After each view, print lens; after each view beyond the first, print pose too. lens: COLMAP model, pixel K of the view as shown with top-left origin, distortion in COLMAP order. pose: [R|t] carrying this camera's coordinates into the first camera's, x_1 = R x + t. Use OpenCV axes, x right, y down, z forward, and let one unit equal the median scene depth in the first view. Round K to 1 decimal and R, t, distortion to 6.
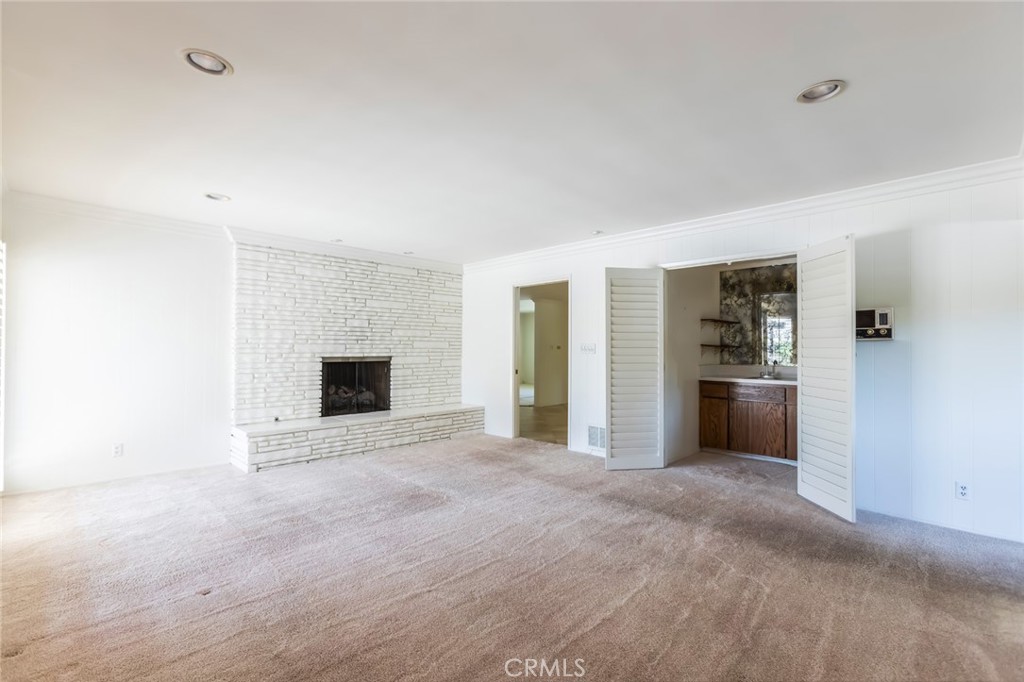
lens RADIAL K [[451.9, 0, 508.5], [0, 451.9, 342.0], [0, 0, 1]] dist [-0.015513, 0.001210]
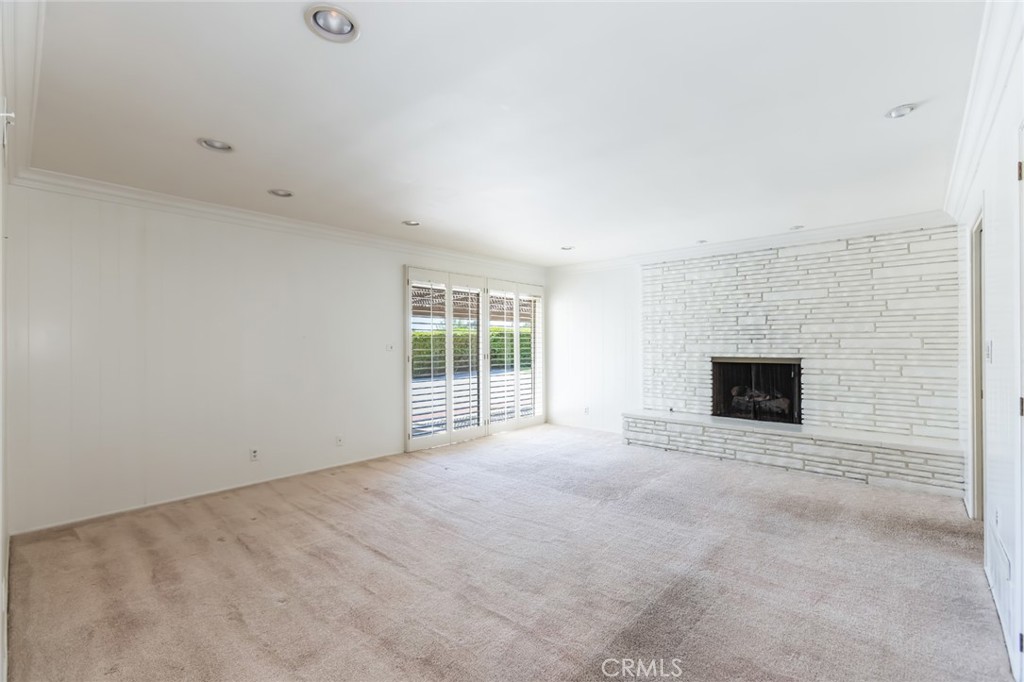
lens RADIAL K [[451.9, 0, 511.5], [0, 451.9, 342.7], [0, 0, 1]] dist [-0.015513, 0.001210]
pose [[0.053058, -0.008963, -0.998551, 0.592767], [0.014281, 0.999864, -0.008216, 0.003544], [0.998489, -0.013824, 0.053179, 0.506831]]
